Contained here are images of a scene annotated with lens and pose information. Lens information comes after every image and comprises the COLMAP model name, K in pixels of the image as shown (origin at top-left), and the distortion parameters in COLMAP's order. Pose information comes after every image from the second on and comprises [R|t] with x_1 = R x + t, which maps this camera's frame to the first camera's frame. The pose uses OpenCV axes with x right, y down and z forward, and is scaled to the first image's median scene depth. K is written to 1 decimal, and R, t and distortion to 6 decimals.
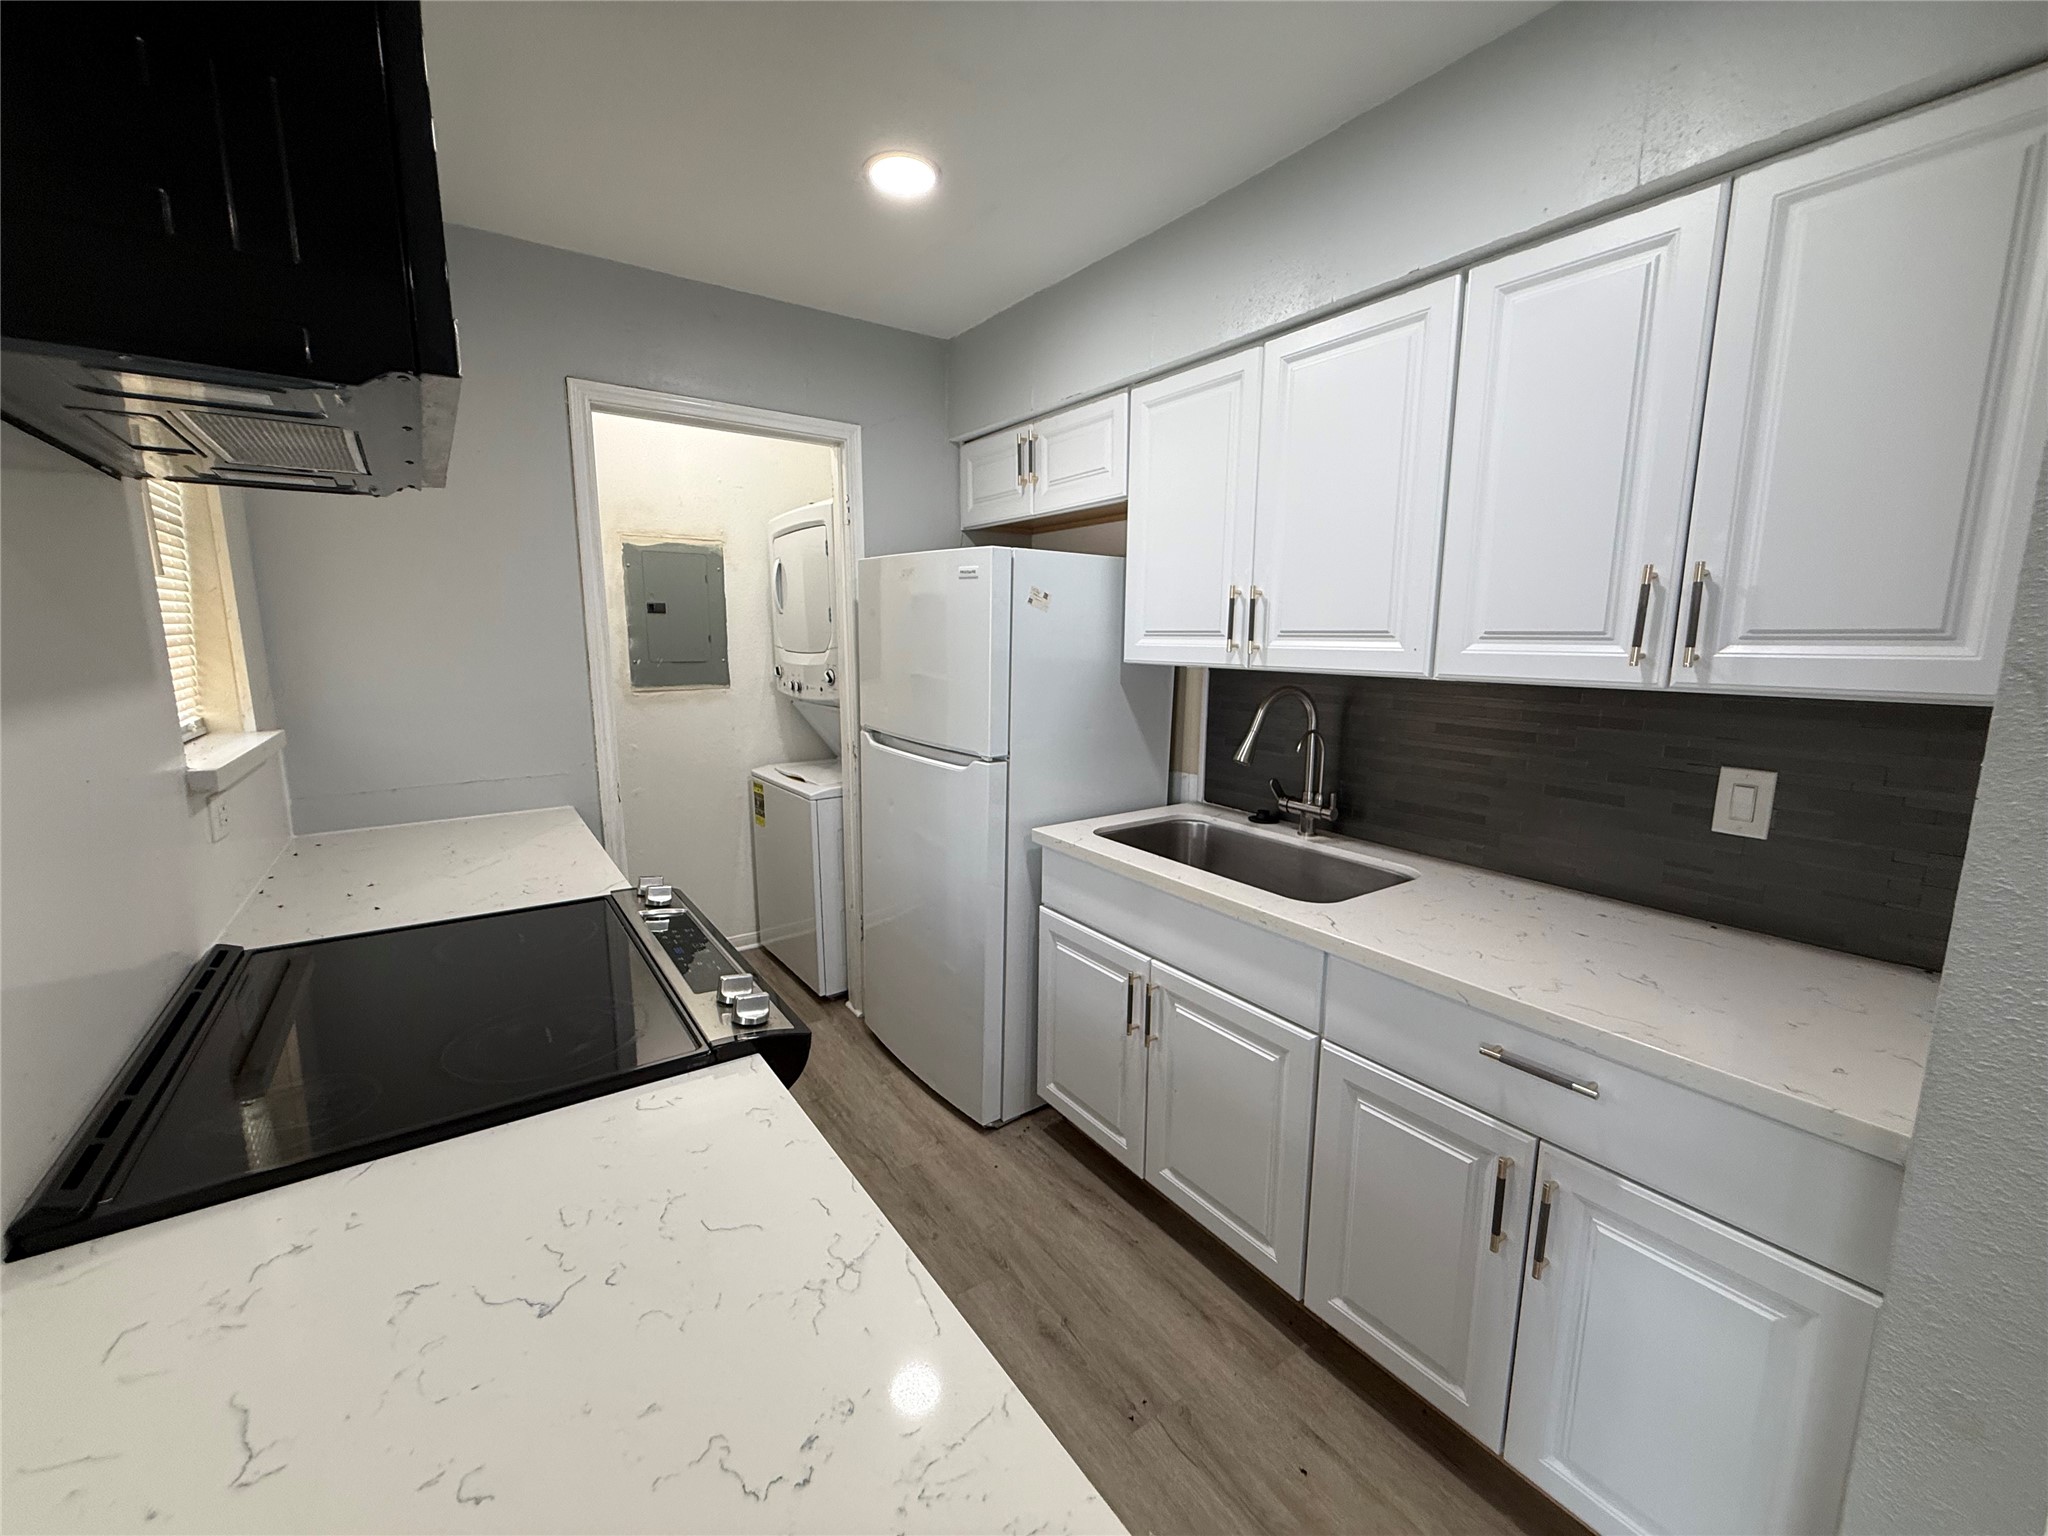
lens RADIAL K [[820.0, 0, 1018.5], [0, 820.0, 767.4], [0, 0, 1]] dist [0.000743, -0.000099]
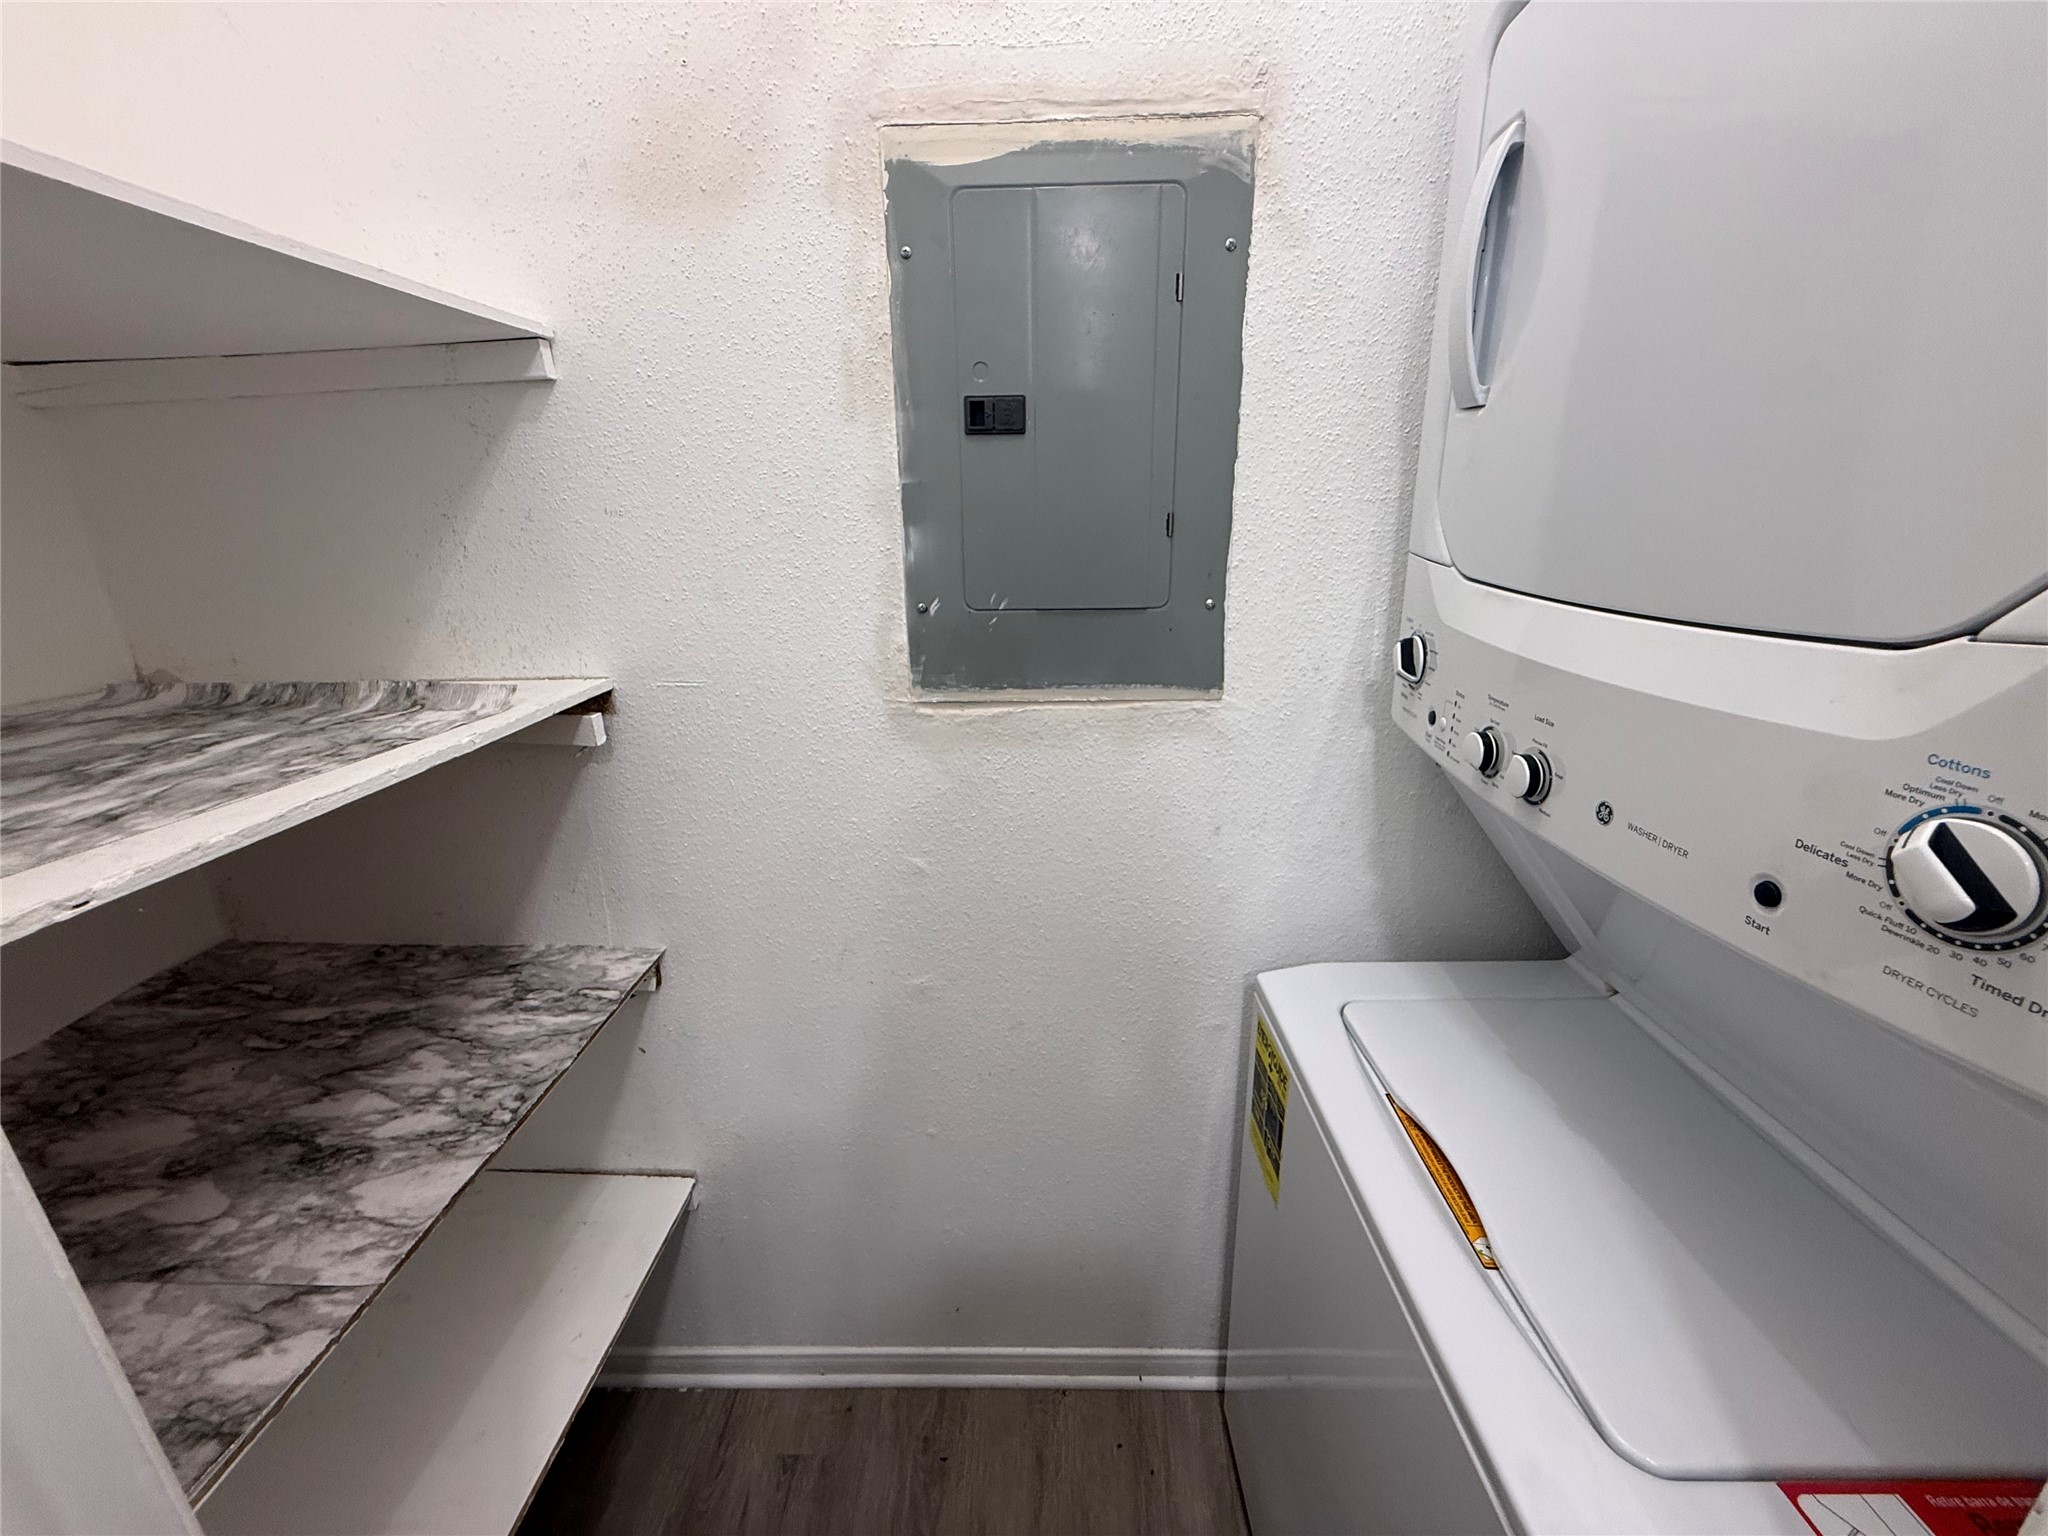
lens RADIAL K [[820.0, 0, 1018.5], [0, 820.0, 767.4], [0, 0, 1]] dist [0.000743, -0.000099]
pose [[0.811932, 0.164561, -0.560076, -0.357149], [-0.073476, 0.980622, 0.181608, -0.176363], [0.579109, -0.106302, 0.808290, 1.057909]]
